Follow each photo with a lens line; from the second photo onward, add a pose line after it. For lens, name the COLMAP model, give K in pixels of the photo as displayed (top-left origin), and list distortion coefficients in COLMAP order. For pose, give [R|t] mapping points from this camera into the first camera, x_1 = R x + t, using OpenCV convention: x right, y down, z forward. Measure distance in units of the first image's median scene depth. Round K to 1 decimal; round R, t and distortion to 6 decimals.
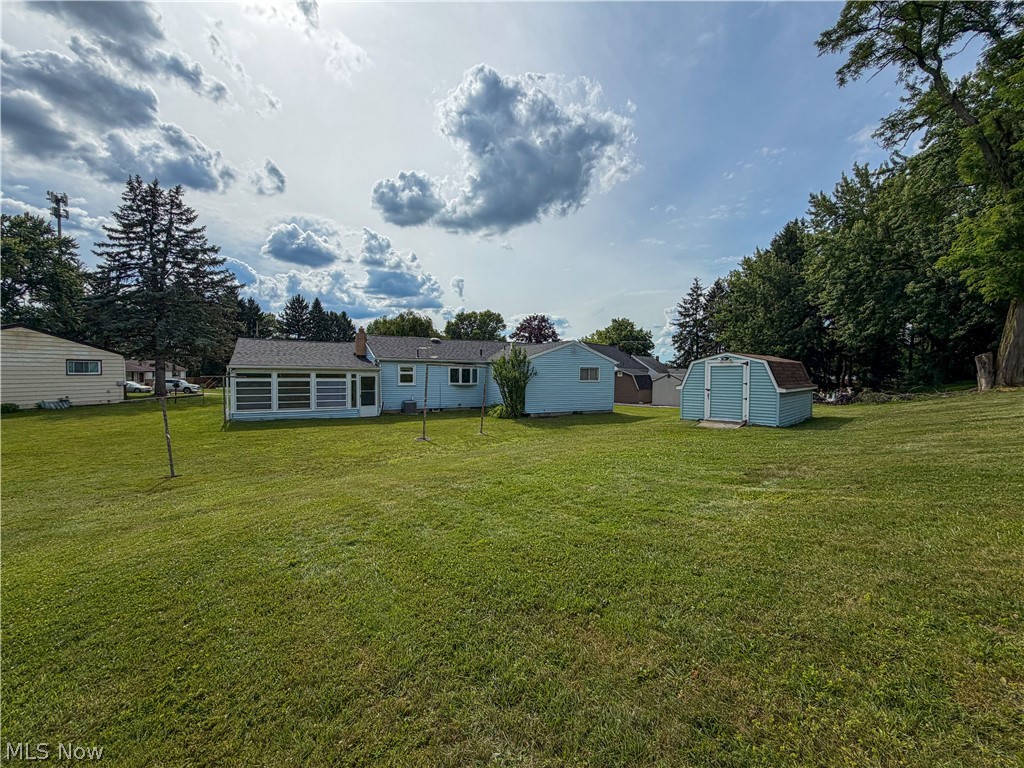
lens RADIAL K [[407.6, 0, 512.0], [0, 407.6, 384.0], [0, 0, 1]] dist [-0.000305, 0.000334]
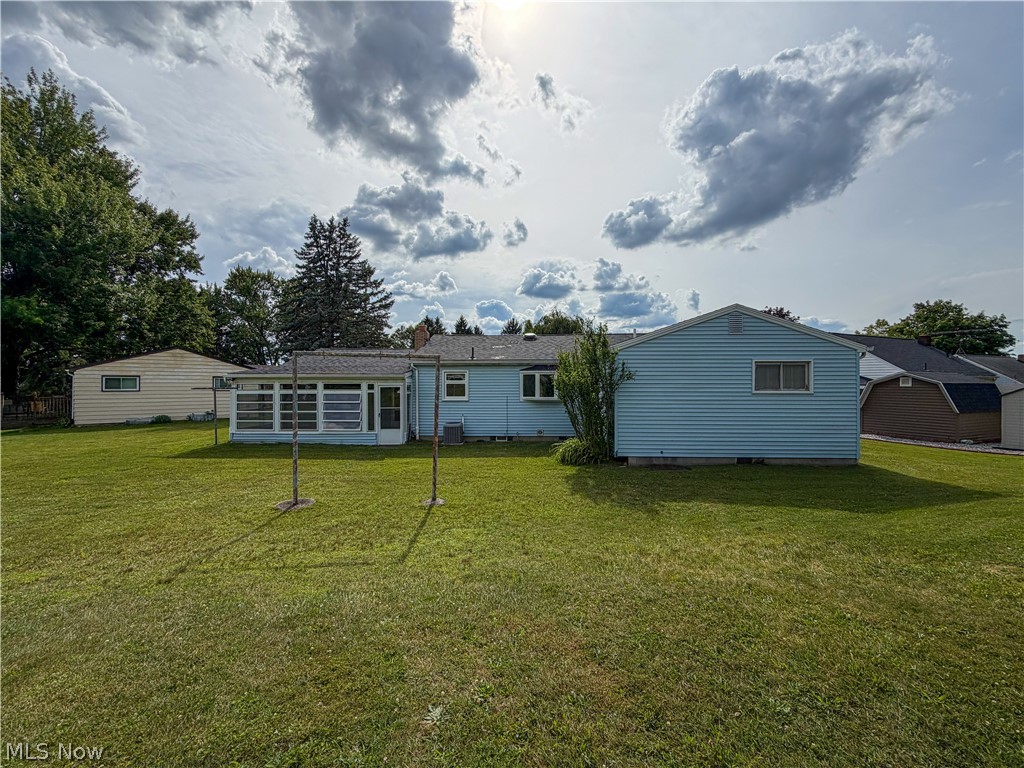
lens RADIAL K [[407.6, 0, 512.0], [0, 407.6, 384.0], [0, 0, 1]] dist [-0.000305, 0.000334]
pose [[0.847355, -0.020923, -0.530615, 0.173259], [-0.006084, 0.998775, -0.049099, 0.008168], [0.530992, 0.044833, 0.846190, 0.461086]]
